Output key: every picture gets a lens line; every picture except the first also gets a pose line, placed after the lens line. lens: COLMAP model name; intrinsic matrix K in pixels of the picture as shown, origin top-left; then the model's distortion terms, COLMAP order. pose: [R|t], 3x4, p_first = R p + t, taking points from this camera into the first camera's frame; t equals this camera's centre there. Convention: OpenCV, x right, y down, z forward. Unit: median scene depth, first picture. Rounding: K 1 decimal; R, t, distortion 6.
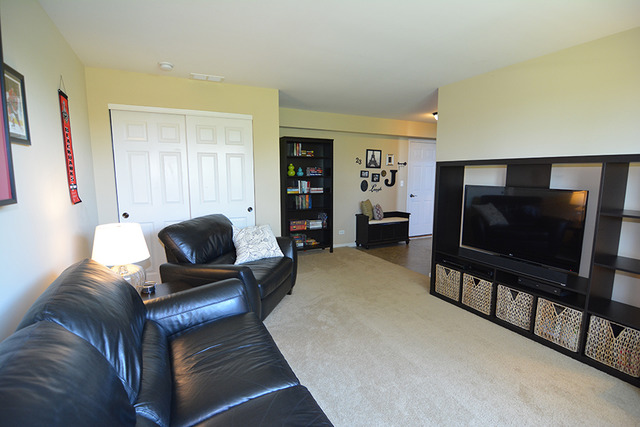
lens RADIAL K [[309.3, 0, 318.9], [0, 309.3, 215.1], [0, 0, 1]] dist [-0.013333, -0.007340]
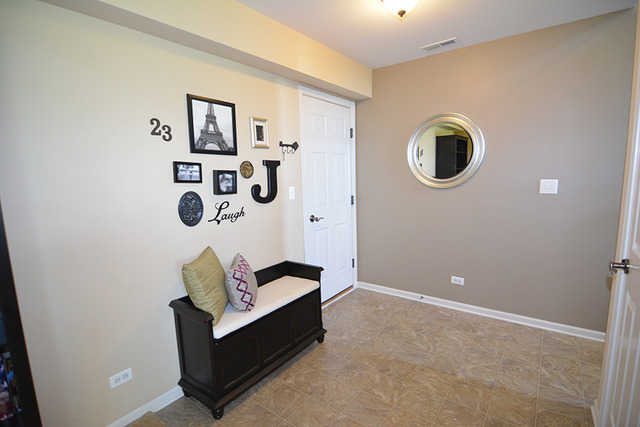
lens RADIAL K [[309.3, 0, 320.1], [0, 309.3, 215.0], [0, 0, 1]] dist [-0.013333, -0.007340]
pose [[0.897624, -0.086927, 0.432105, 0.125956], [0.087483, 0.995992, 0.018632, -0.081409], [-0.431992, 0.021077, 0.901631, 0.639408]]
